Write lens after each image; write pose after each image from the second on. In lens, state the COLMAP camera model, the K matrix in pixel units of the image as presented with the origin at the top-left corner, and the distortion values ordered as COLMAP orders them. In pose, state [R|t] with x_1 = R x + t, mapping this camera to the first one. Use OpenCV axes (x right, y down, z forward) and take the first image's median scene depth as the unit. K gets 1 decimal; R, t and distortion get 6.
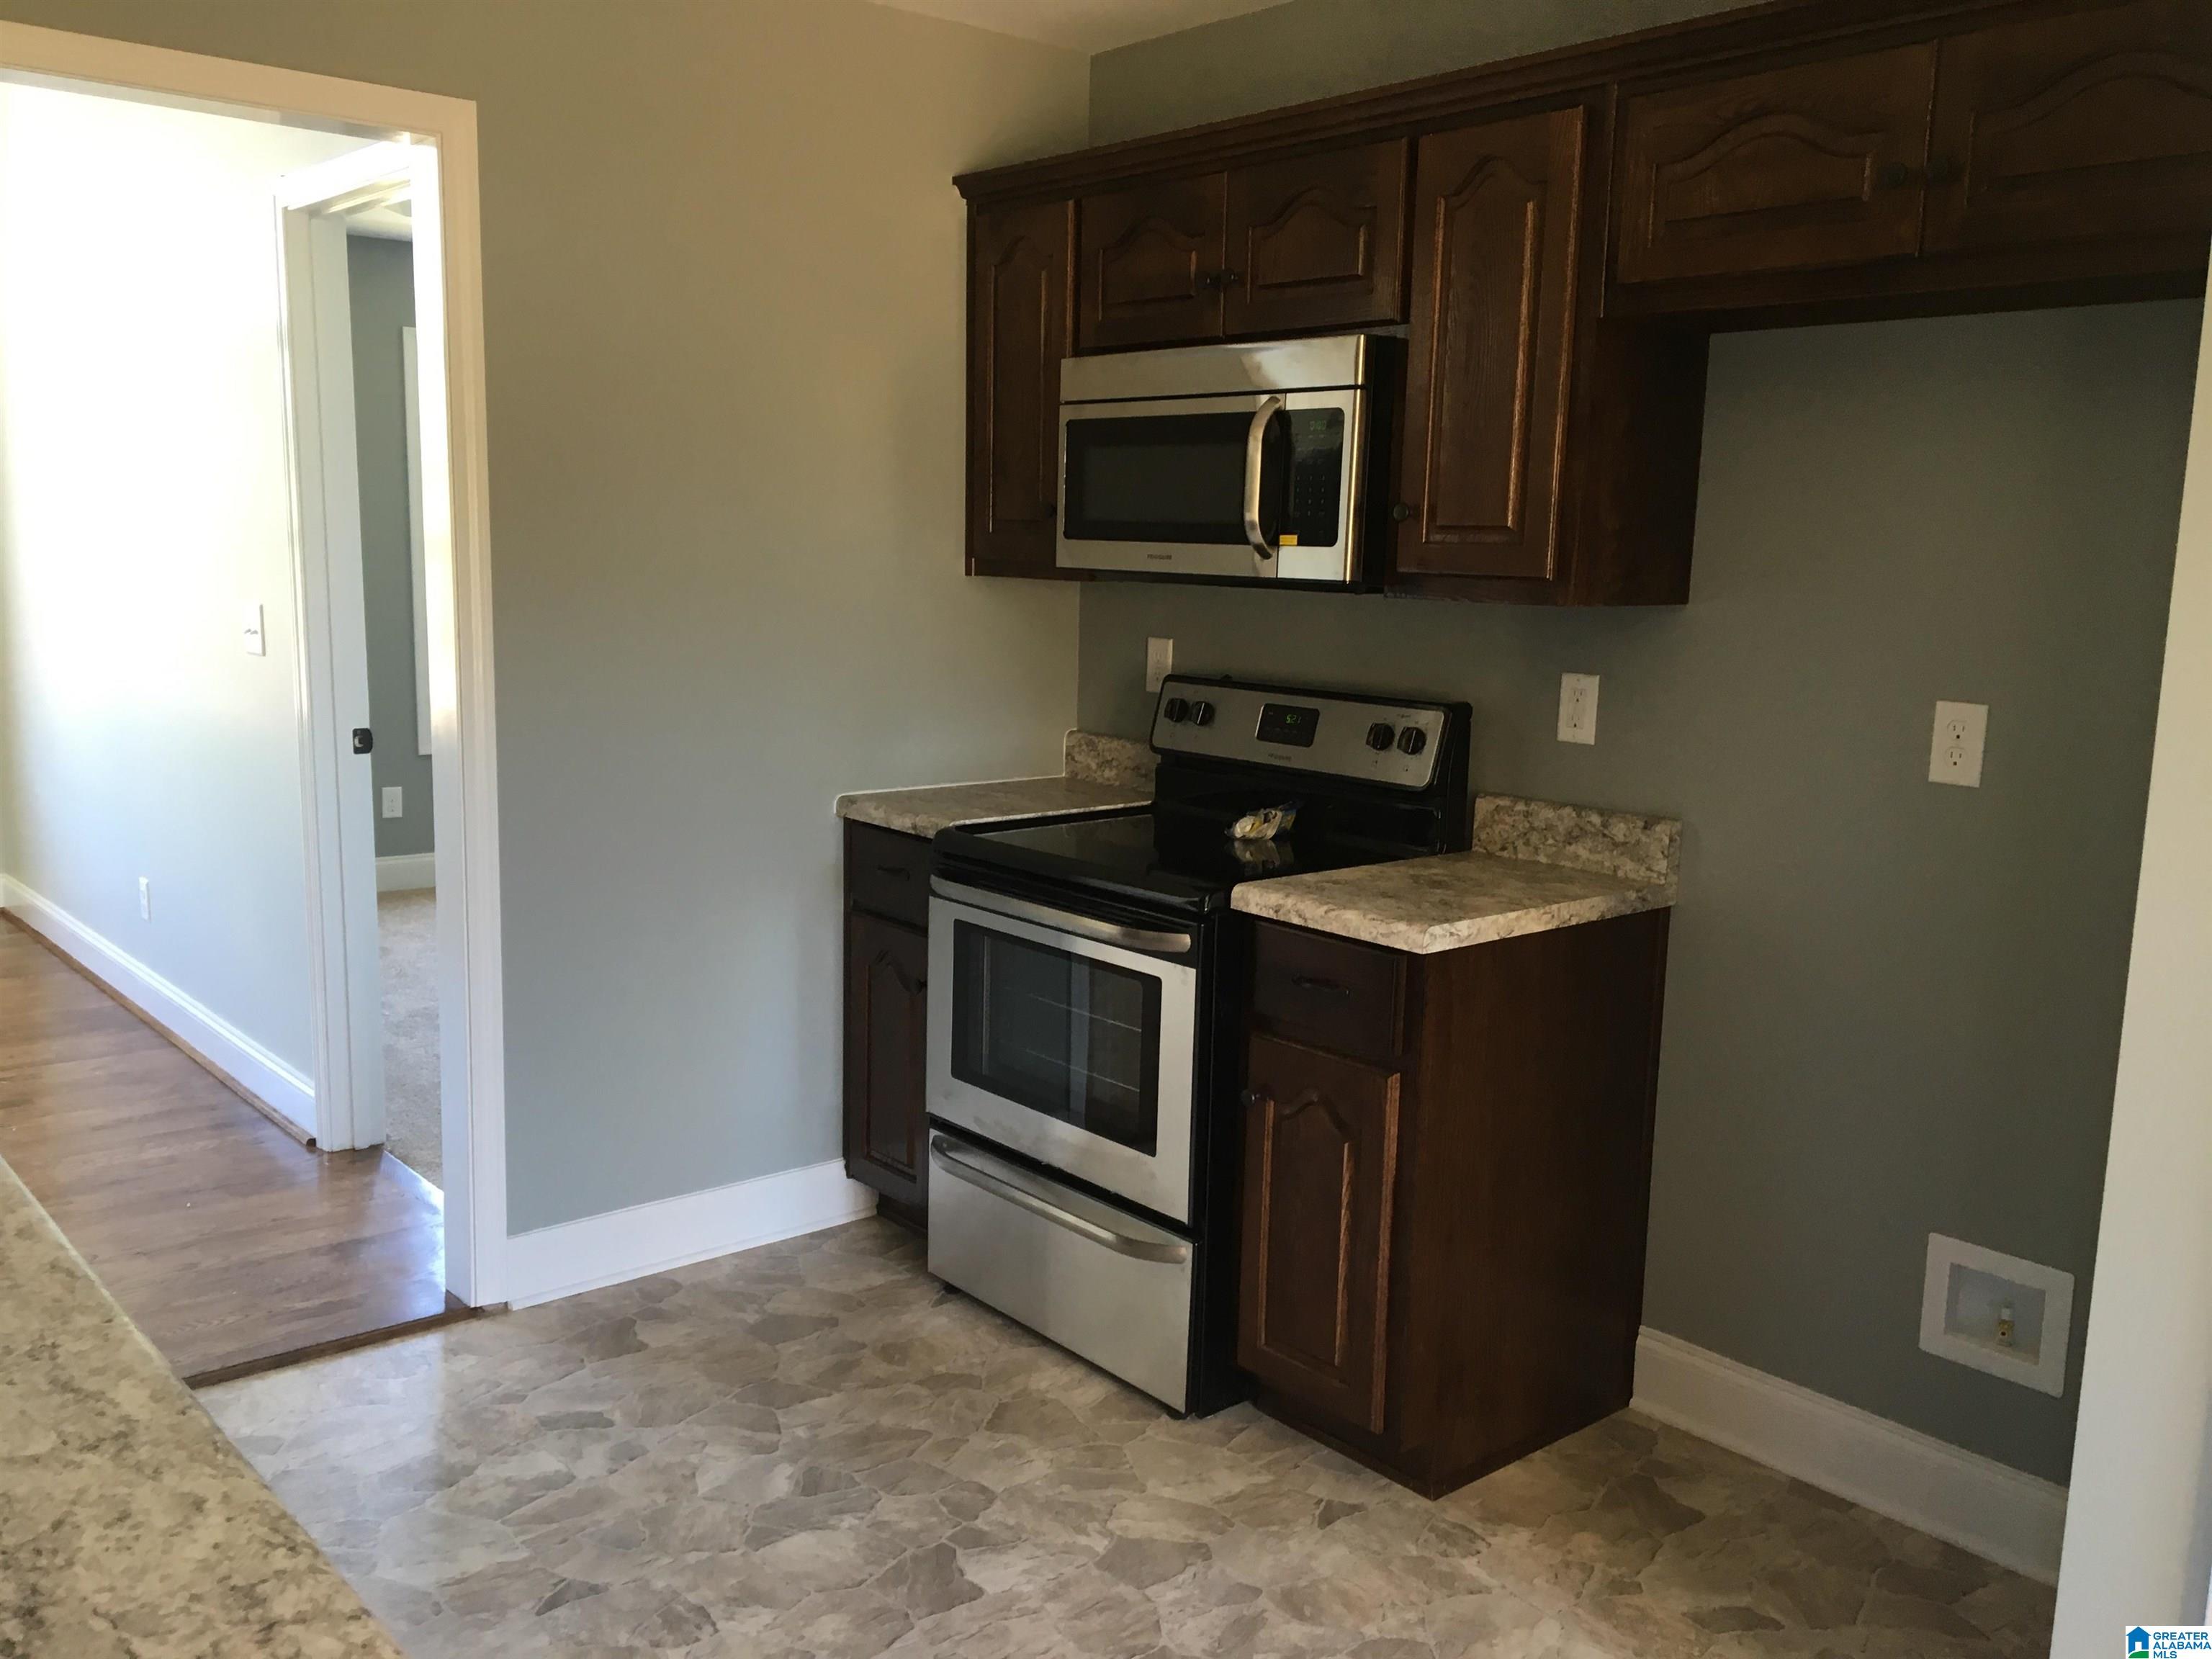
lens RADIAL K [[1849.0, 0, 1104.0], [0, 1849.0, 836.0], [0, 0, 1]] dist [0.119011, -0.207839]
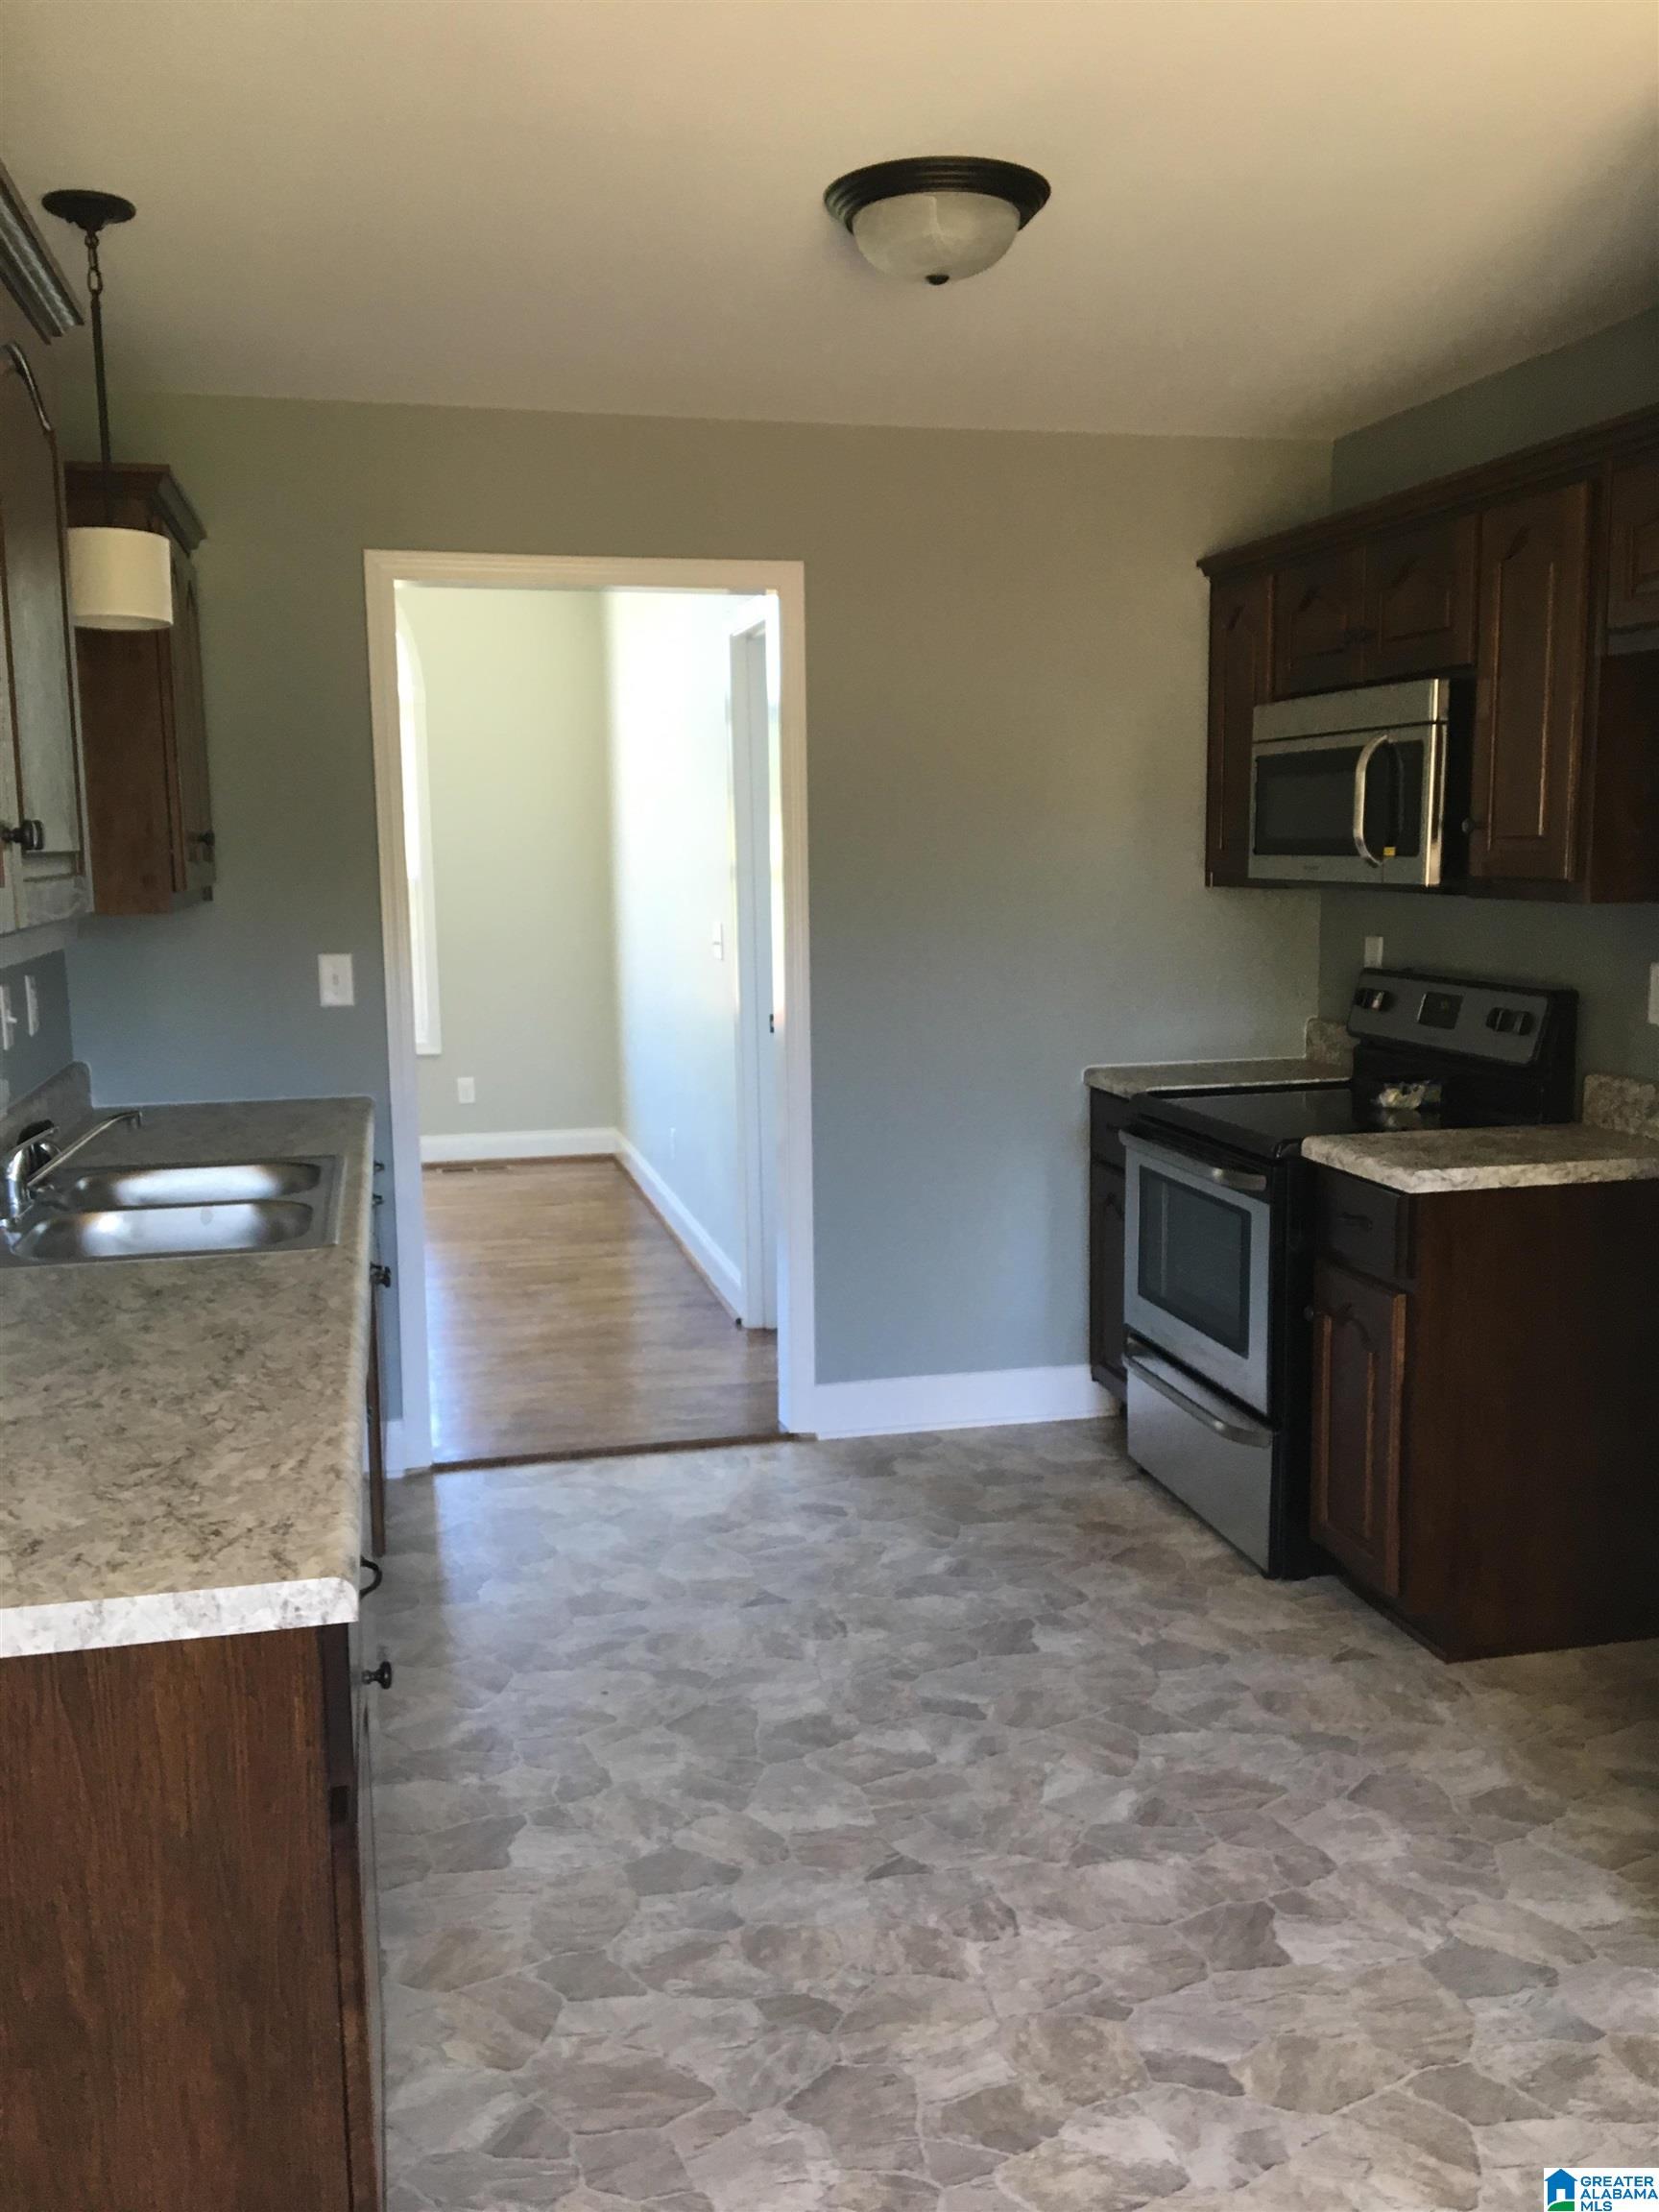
lens RADIAL K [[1849.0, 0, 829.5], [0, 1849.0, 1106.0], [0, 0, 1]] dist [0.119011, -0.207839]
pose [[0.889340, 0.029346, -0.456304, 0.314868], [-0.039069, 0.999166, -0.011886, 0.029249], [0.455575, 0.028398, 0.889745, -0.208138]]
